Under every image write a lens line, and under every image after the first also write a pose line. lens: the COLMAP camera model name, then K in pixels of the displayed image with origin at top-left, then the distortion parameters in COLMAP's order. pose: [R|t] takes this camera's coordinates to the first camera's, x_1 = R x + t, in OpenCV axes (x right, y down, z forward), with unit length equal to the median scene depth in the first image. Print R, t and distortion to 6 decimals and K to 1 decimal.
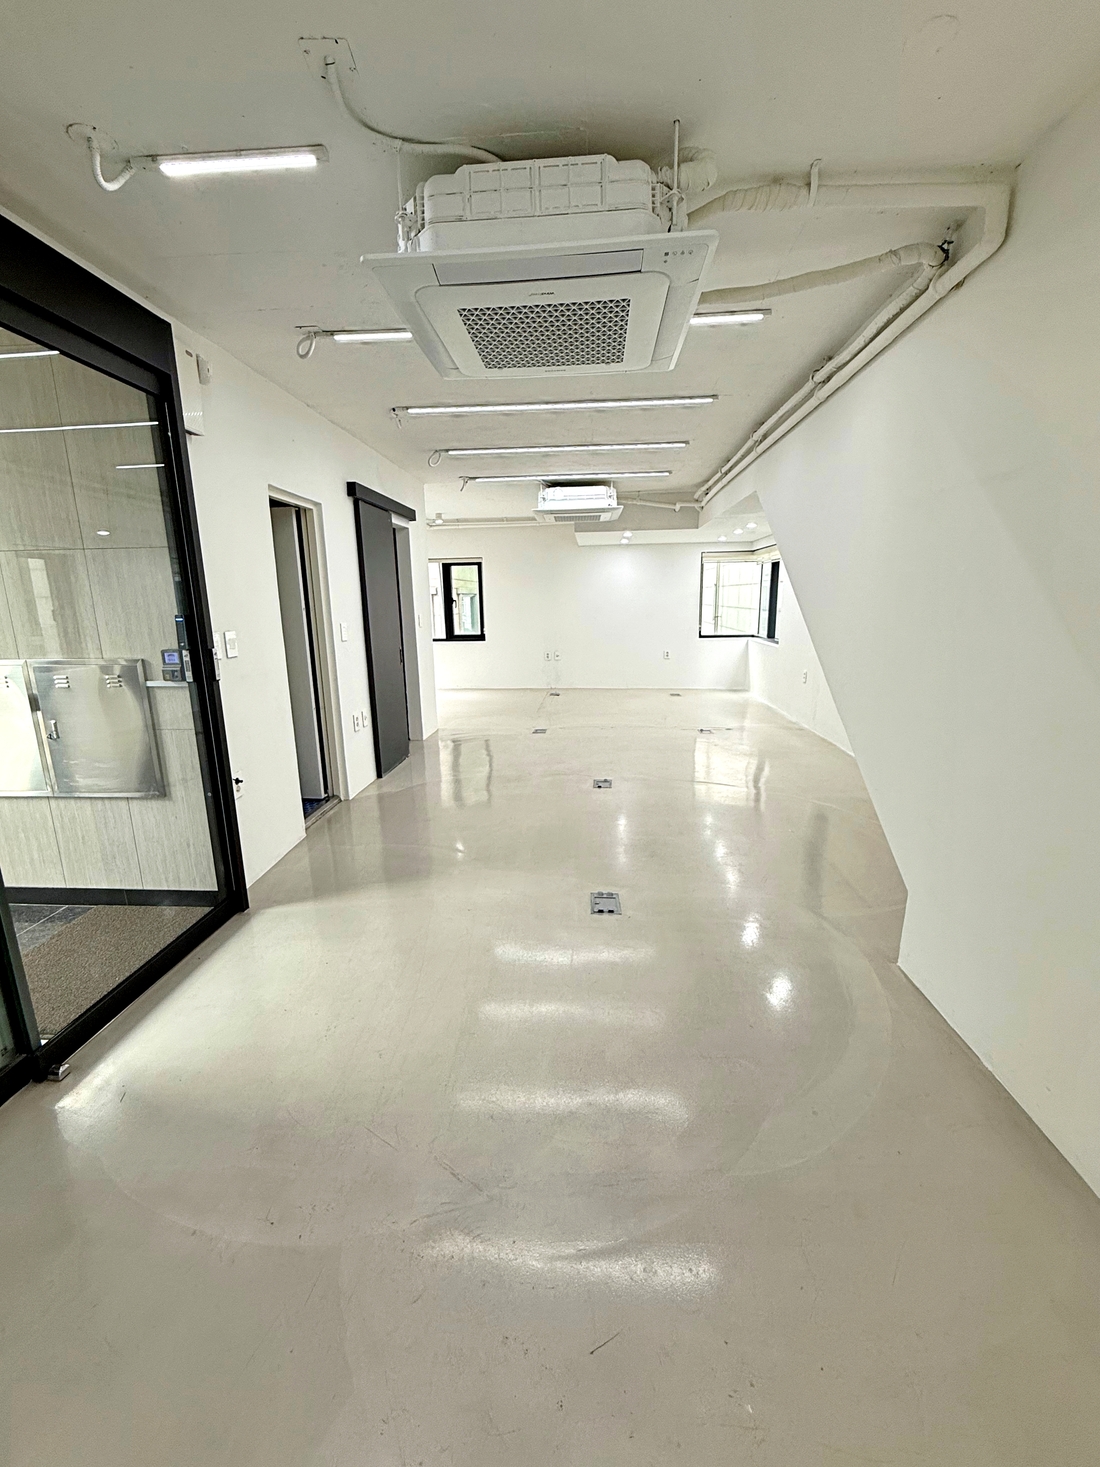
lens RADIAL K [[591.1, 0, 549.2], [0, 591.1, 731.6], [0, 0, 1]] dist [-0.000095, 0.000006]
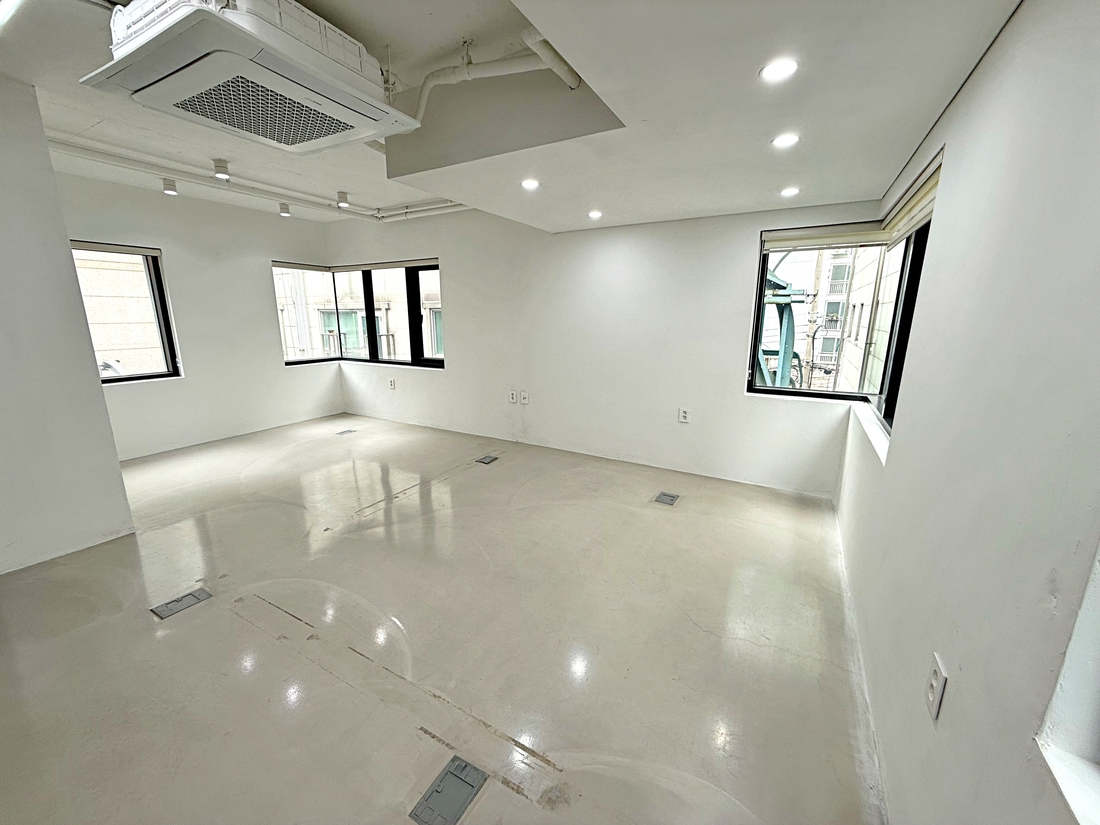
lens RADIAL K [[443.2, 0, 551.2], [0, 443.2, 414.5], [0, 0, 1]] dist [-0.000095, 0.000006]
pose [[0.907484, 0.111316, -0.405071, 0.255277], [-0.106211, 0.993723, 0.035135, -0.132468], [0.406439, 0.011139, 0.913610, 0.549021]]
